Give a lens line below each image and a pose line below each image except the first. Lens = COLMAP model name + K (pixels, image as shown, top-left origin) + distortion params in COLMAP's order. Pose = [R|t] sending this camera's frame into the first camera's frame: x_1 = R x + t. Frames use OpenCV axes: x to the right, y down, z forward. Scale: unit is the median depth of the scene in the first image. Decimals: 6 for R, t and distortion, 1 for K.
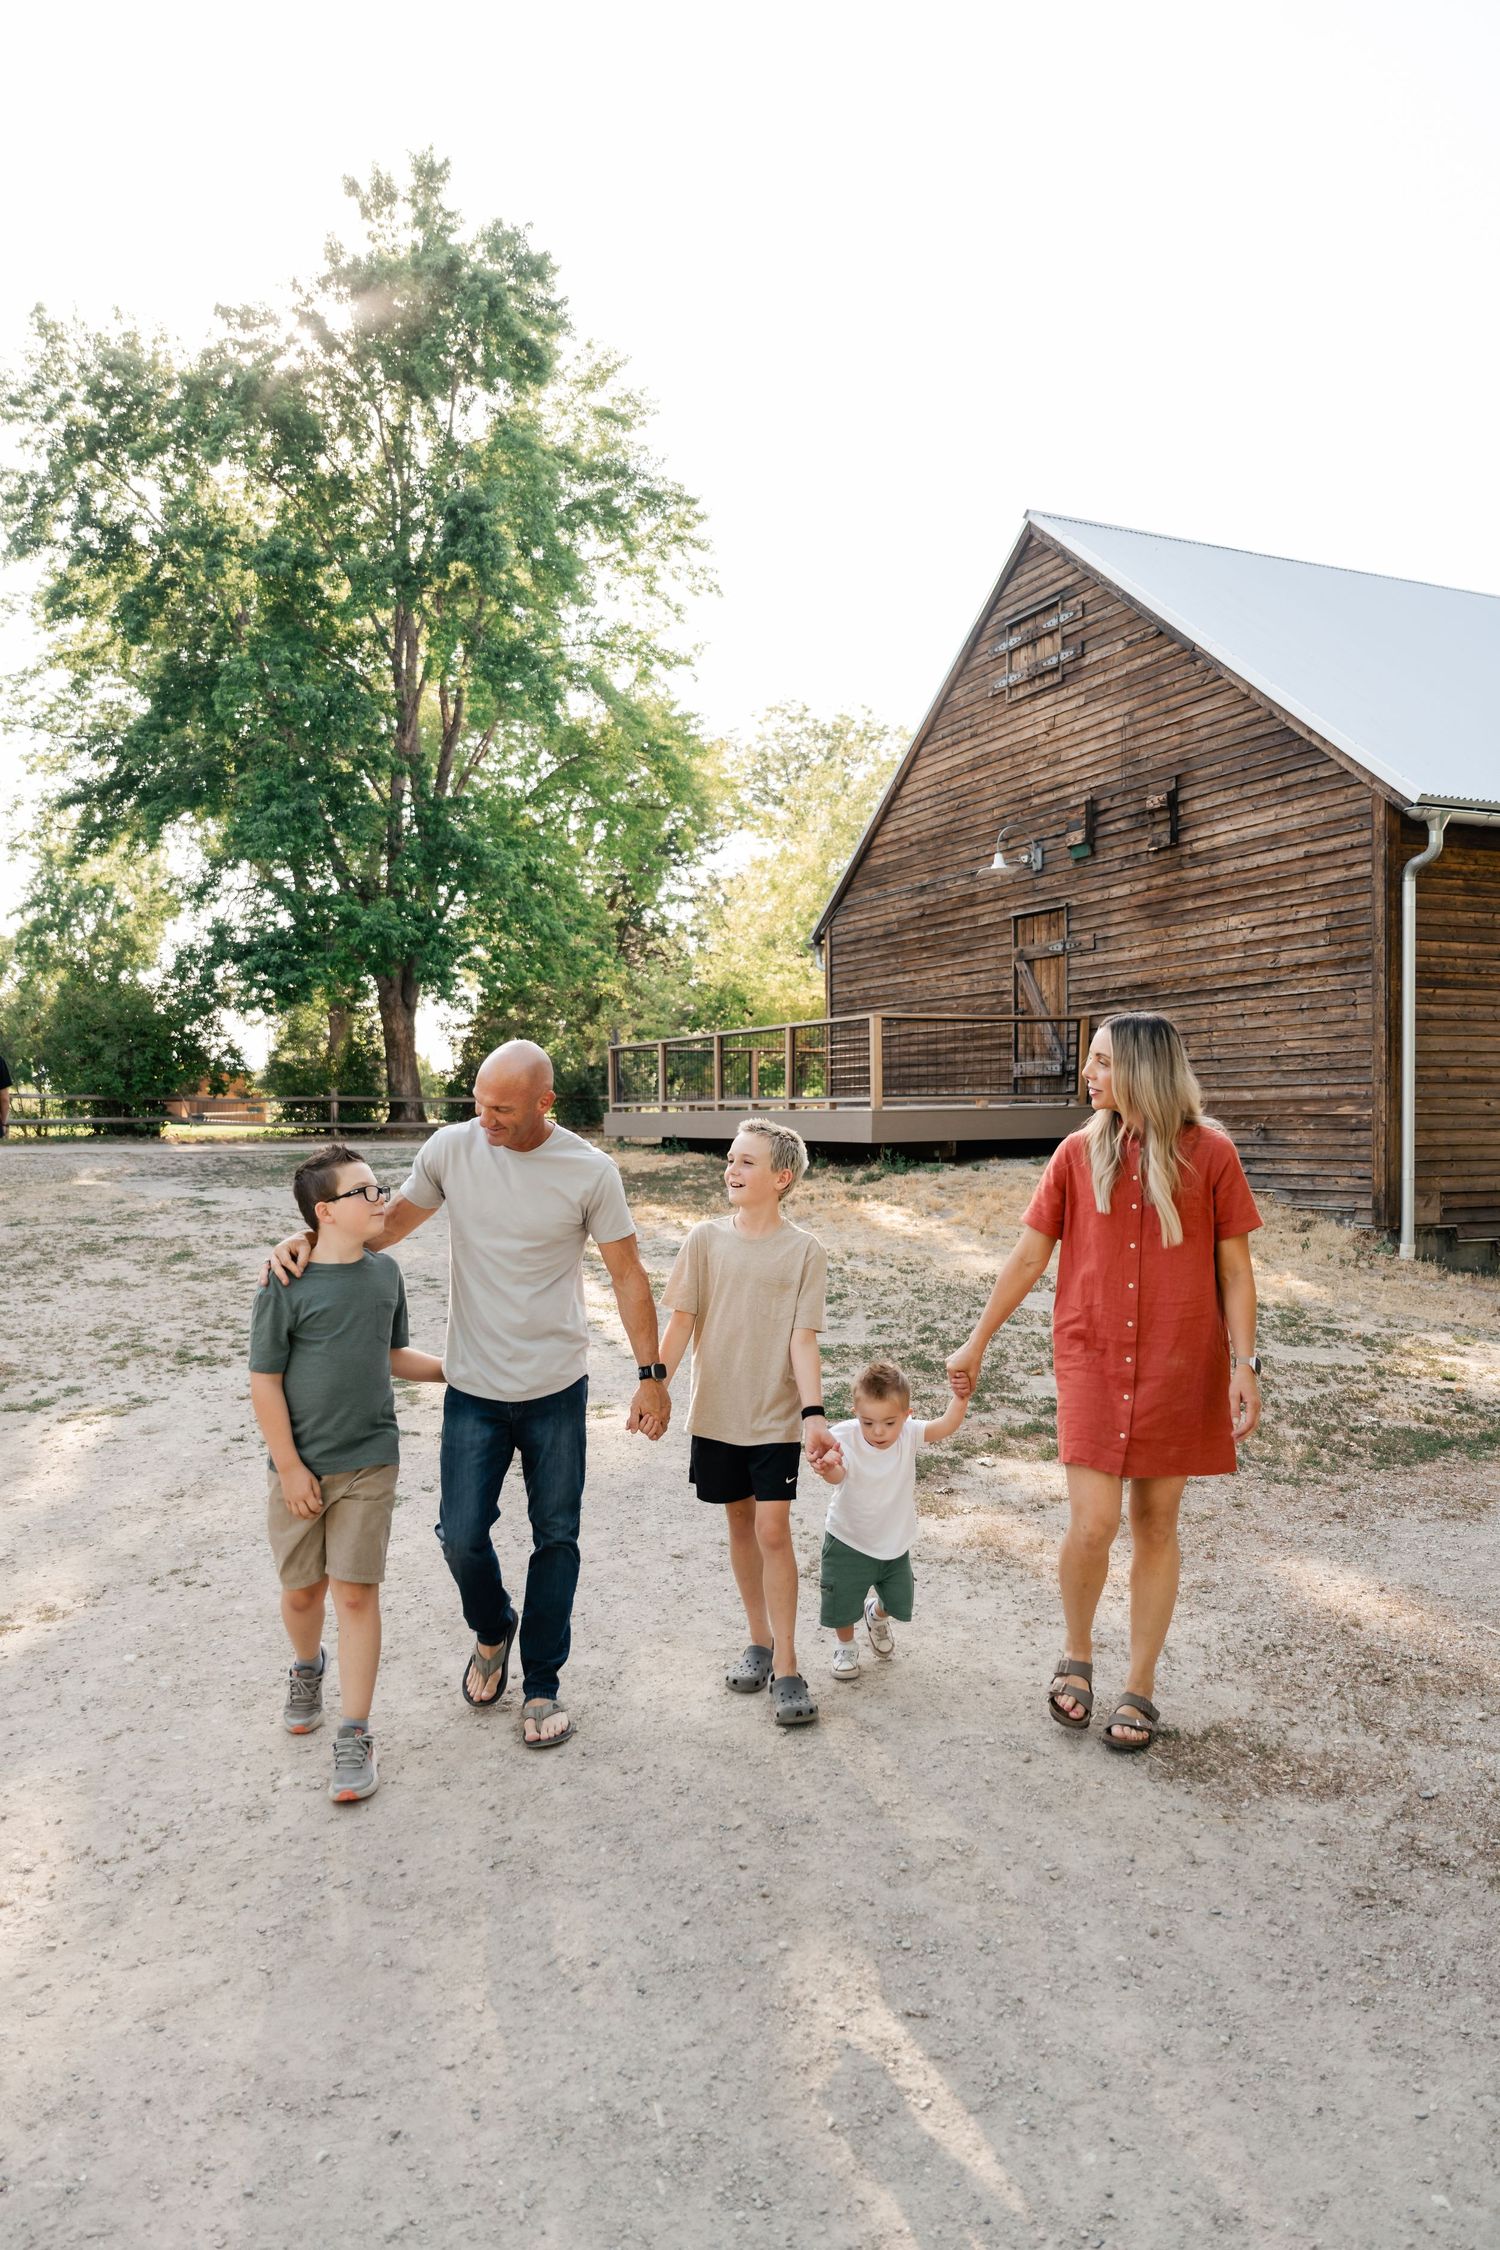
lens RADIAL K [[1598.5, 0, 750.0], [0, 1598.5, 1125.0], [0, 0, 1]] dist [0.003041, 0.001340]
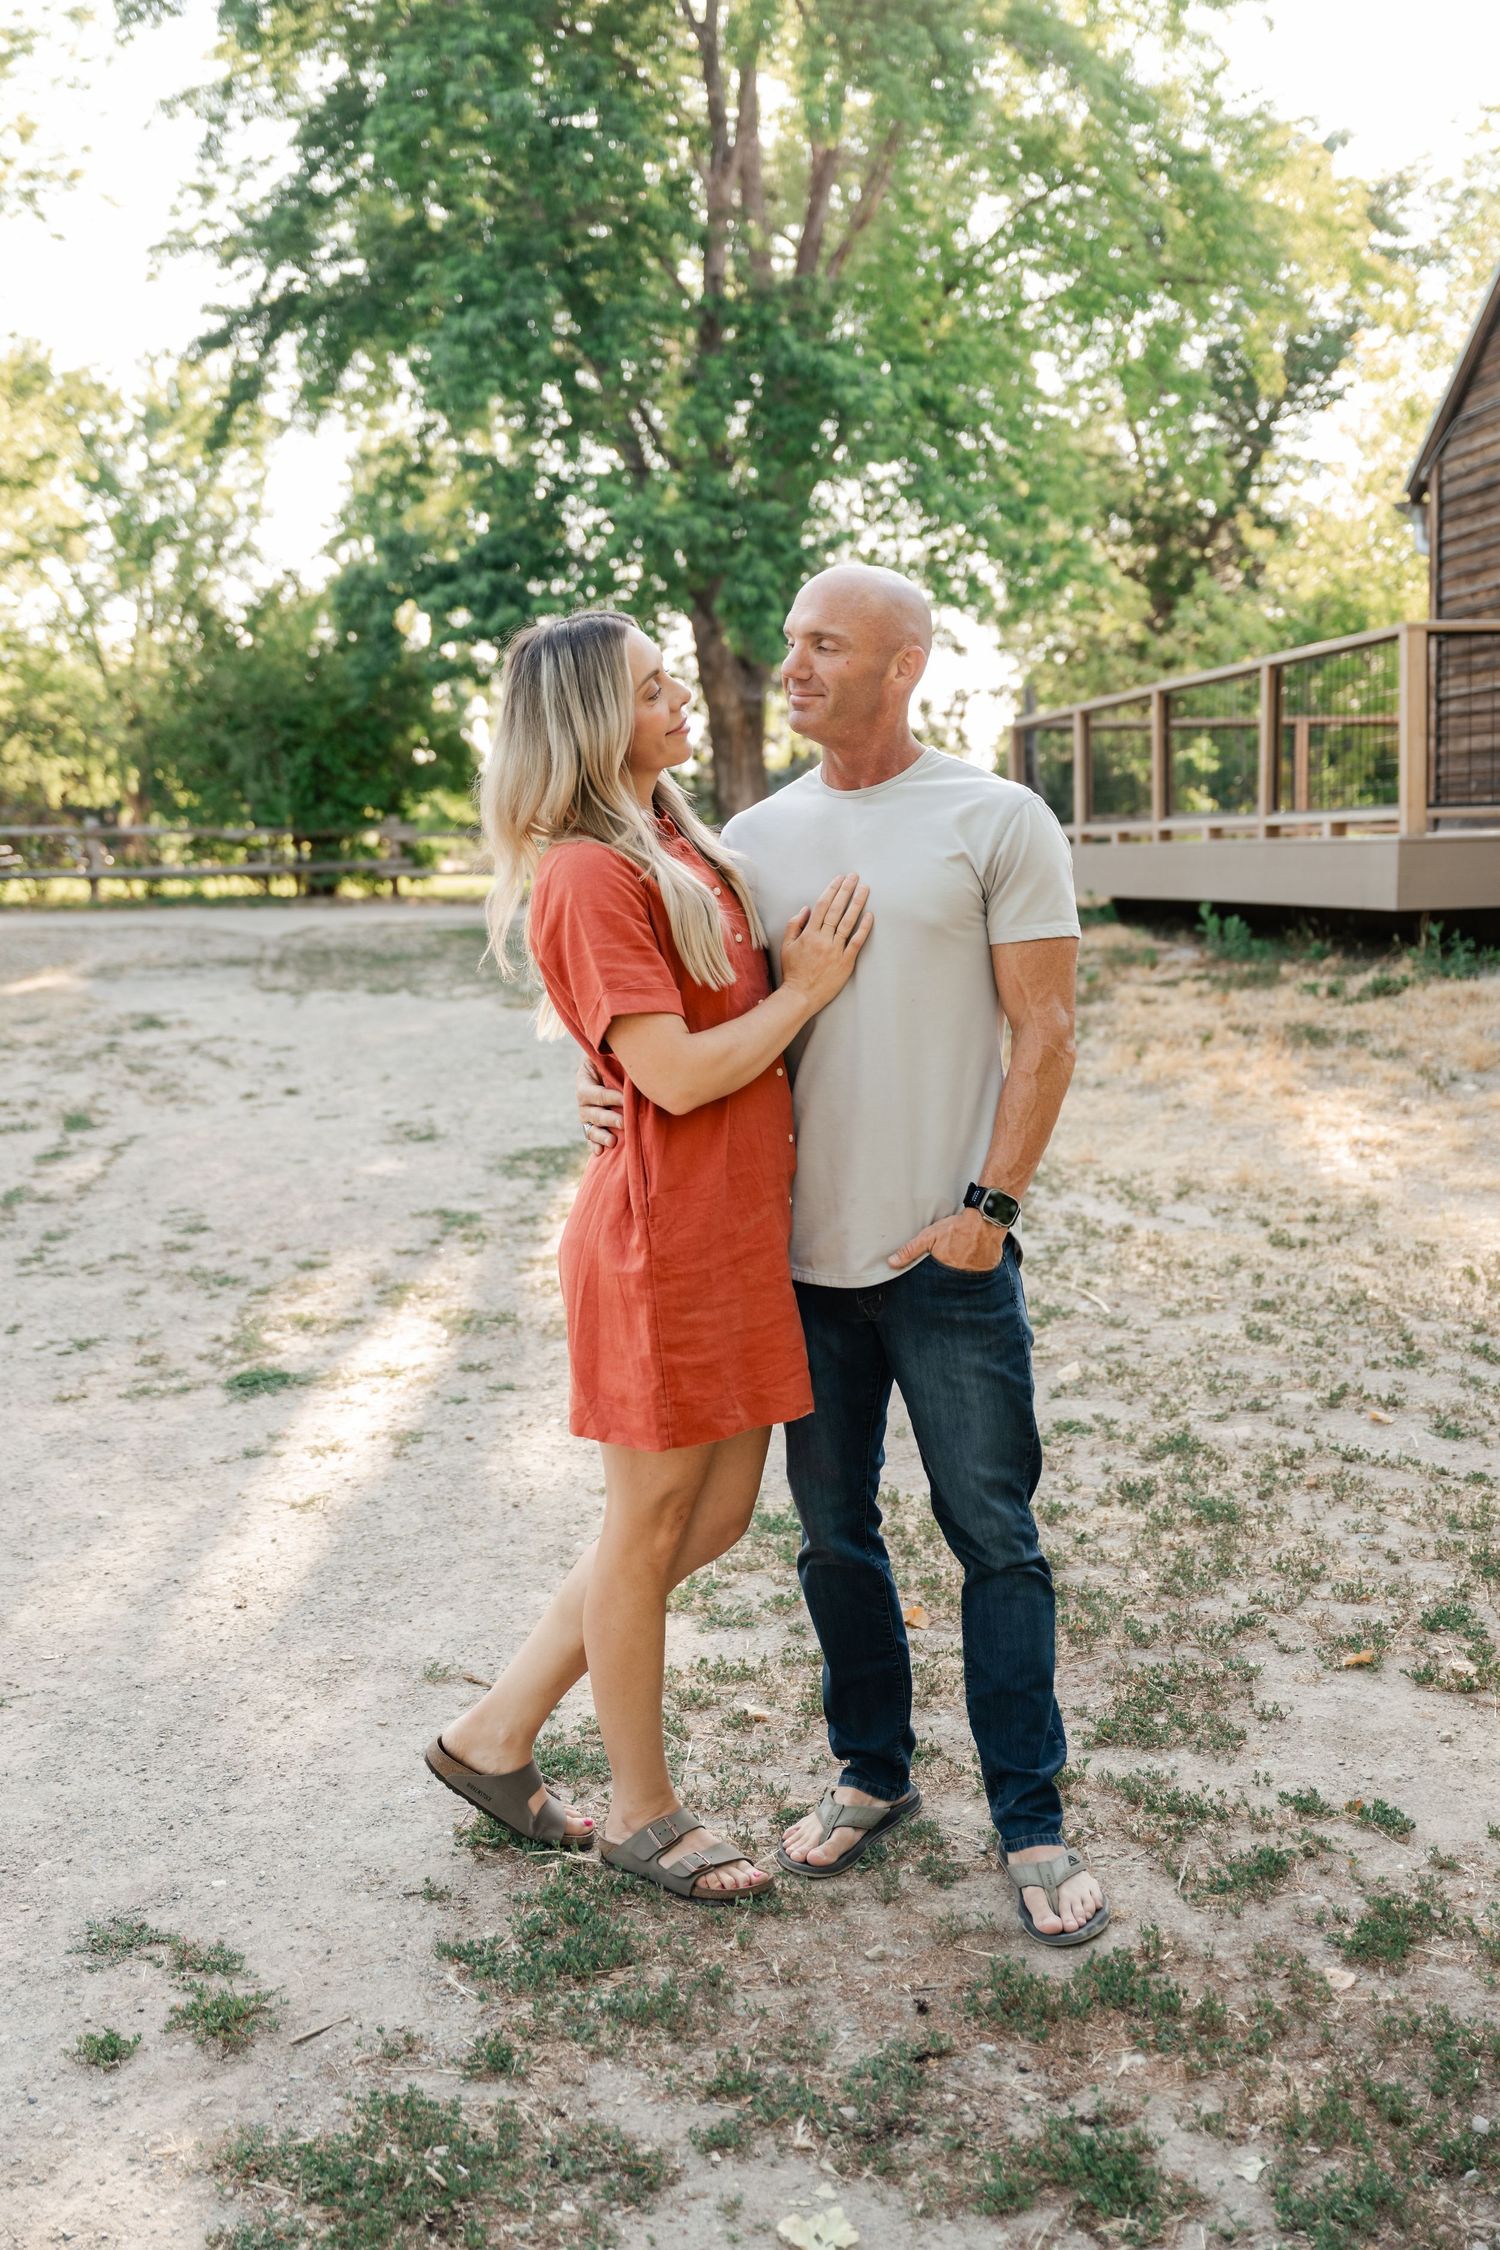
lens RADIAL K [[2434.2, 0, 750.0], [0, 2434.2, 1125.0], [0, 0, 1]] dist [0.009782, -0.019385]
pose [[0.954120, 0.019480, -0.298790, 0.067253], [0.013527, 0.994058, 0.108005, -0.003468], [0.299119, -0.107092, 0.948187, 0.168584]]
